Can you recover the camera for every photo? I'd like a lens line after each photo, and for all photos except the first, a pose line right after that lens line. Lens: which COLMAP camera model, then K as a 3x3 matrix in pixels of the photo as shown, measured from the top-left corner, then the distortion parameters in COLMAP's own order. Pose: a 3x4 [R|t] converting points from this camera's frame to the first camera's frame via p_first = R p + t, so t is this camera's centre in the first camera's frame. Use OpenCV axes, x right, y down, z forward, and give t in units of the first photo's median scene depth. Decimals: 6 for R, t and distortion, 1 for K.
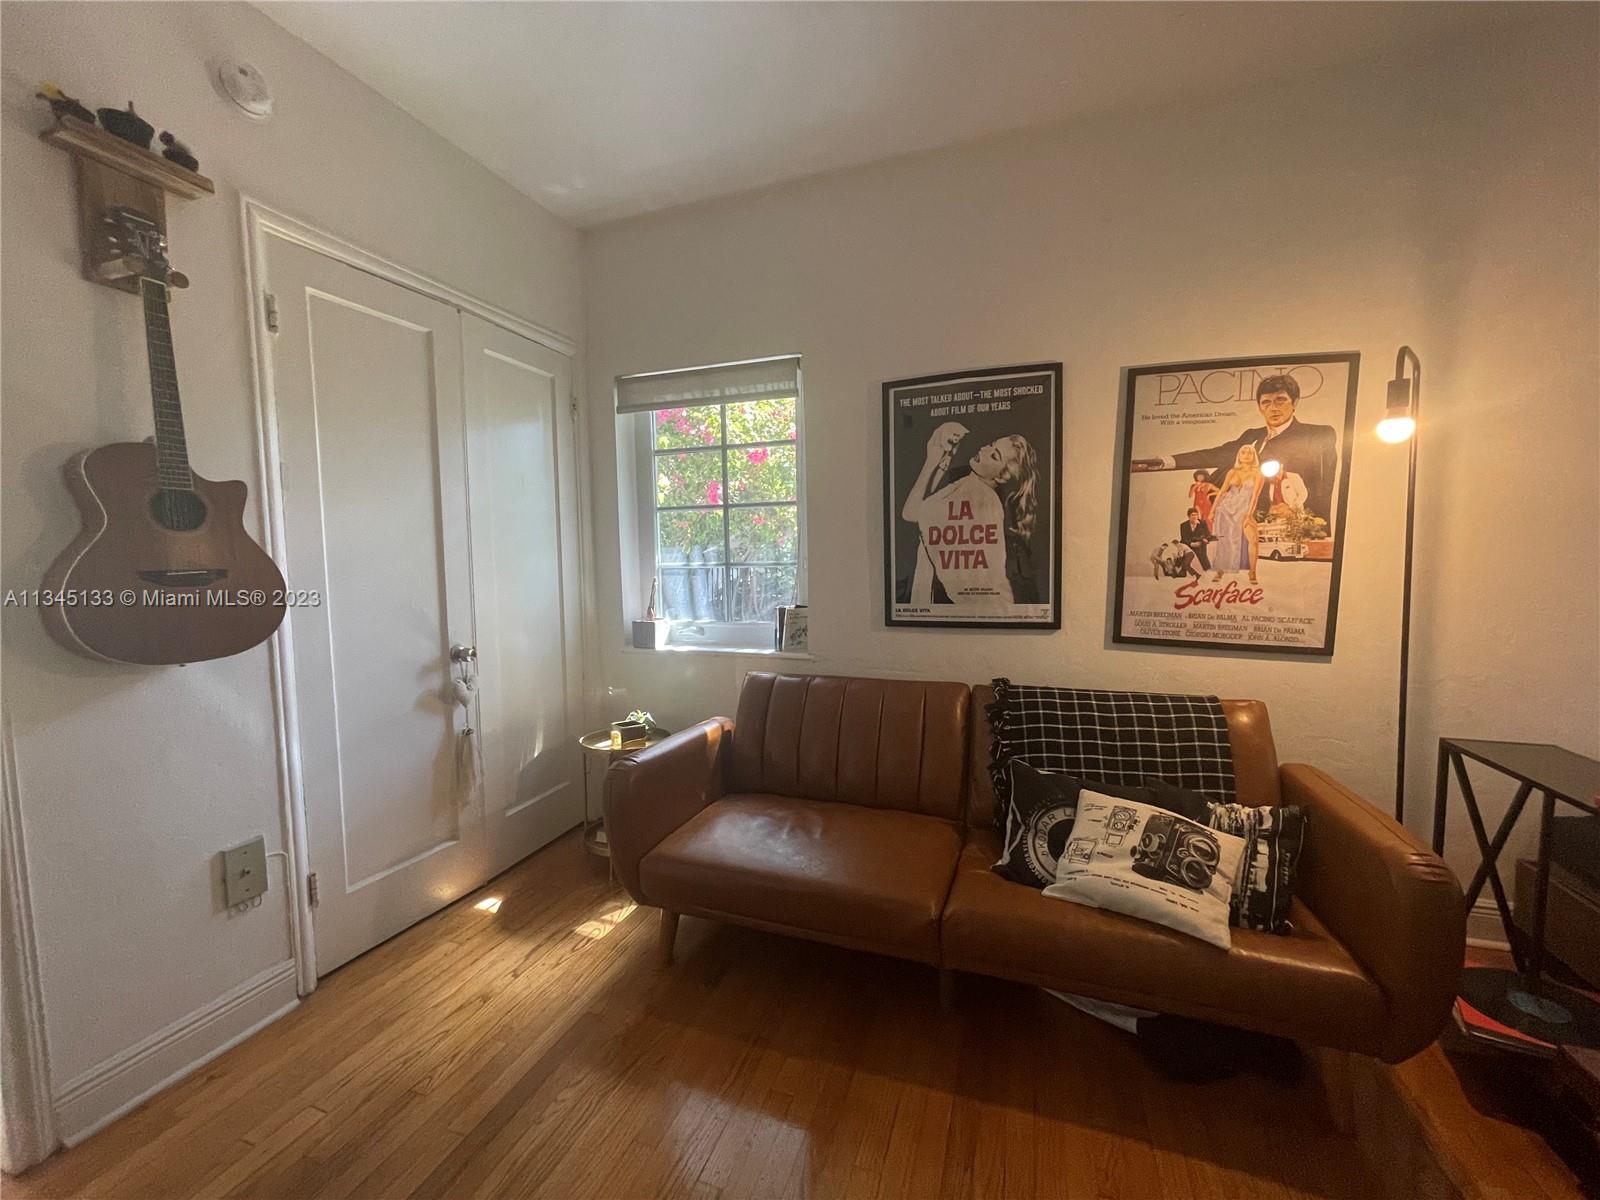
lens RADIAL K [[643.3, 0, 800.0], [0, 643.3, 600.0], [0, 0, 1]] dist [-0.000219, -0.000445]
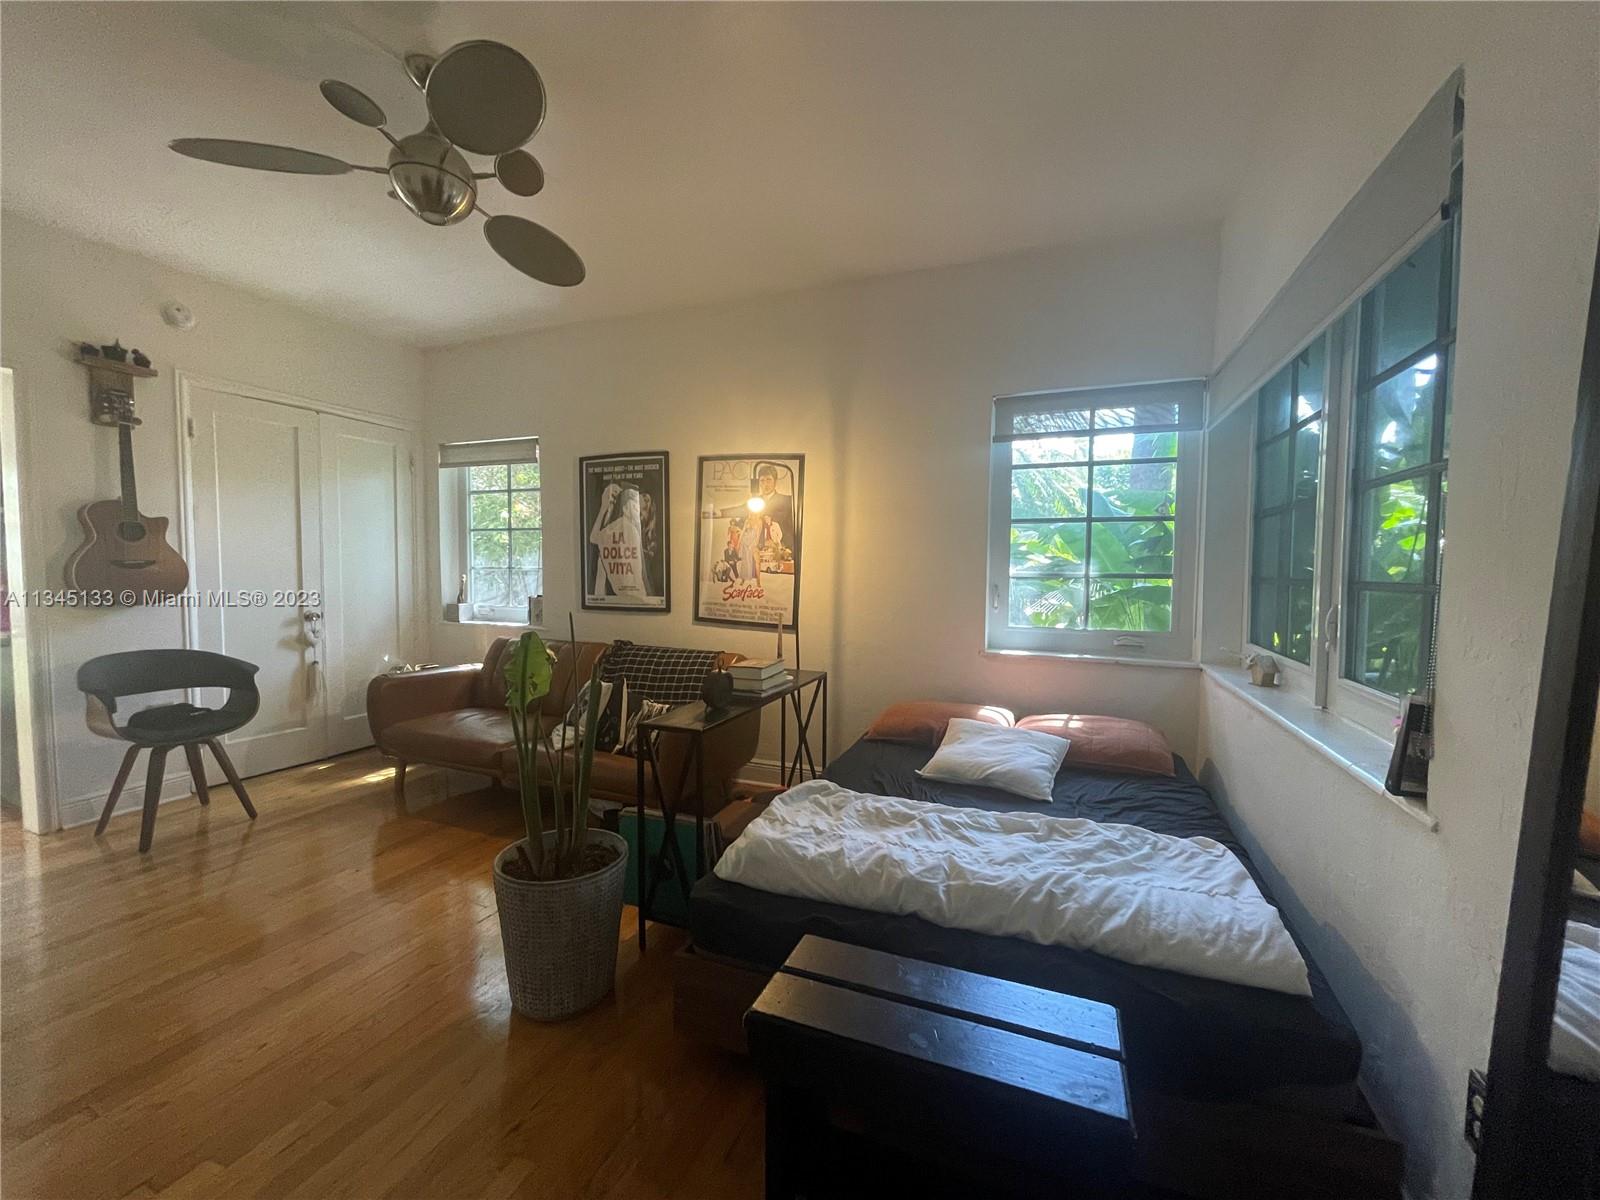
lens RADIAL K [[643.3, 0, 800.0], [0, 643.3, 600.0], [0, 0, 1]] dist [-0.000219, -0.000445]
pose [[0.998892, 0.029592, -0.036598, 0.797191], [-0.030213, 0.999407, -0.016532, 0.031278], [0.036087, 0.017619, 0.999193, -0.622311]]
